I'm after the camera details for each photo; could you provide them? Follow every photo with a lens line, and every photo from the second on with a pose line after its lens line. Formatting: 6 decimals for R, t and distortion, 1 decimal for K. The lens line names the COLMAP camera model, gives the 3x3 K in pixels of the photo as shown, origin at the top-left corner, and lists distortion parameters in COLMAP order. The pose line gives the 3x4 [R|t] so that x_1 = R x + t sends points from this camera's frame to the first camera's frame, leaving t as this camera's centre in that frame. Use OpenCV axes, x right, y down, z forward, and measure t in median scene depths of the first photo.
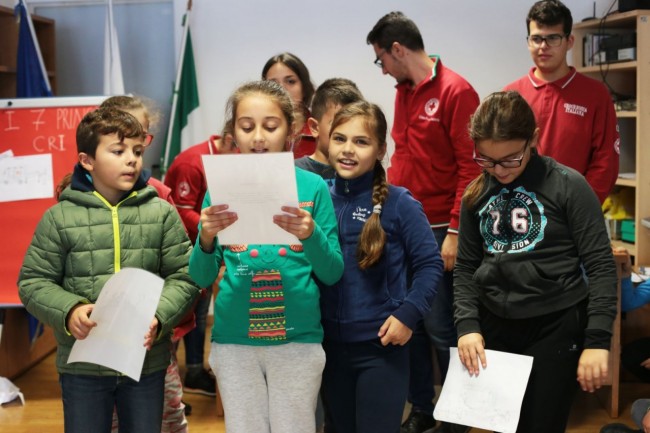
lens RADIAL K [[939.9, 0, 325.0], [0, 939.9, 216.5], [0, 0, 1]] dist [-0.158854, 0.118188]
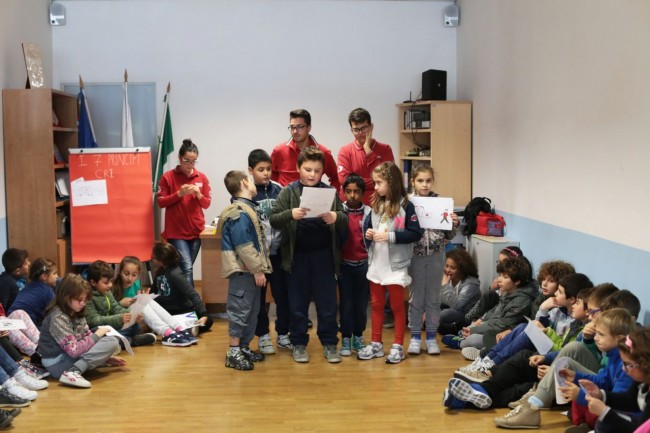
lens RADIAL K [[939.9, 0, 325.0], [0, 939.9, 216.5], [0, 0, 1]] dist [-0.158854, 0.118188]
pose [[0.990763, 0.001346, 0.135601, -0.106657], [0.002497, 0.999600, -0.028170, 0.050076], [-0.135585, 0.028248, 0.990363, -0.745165]]
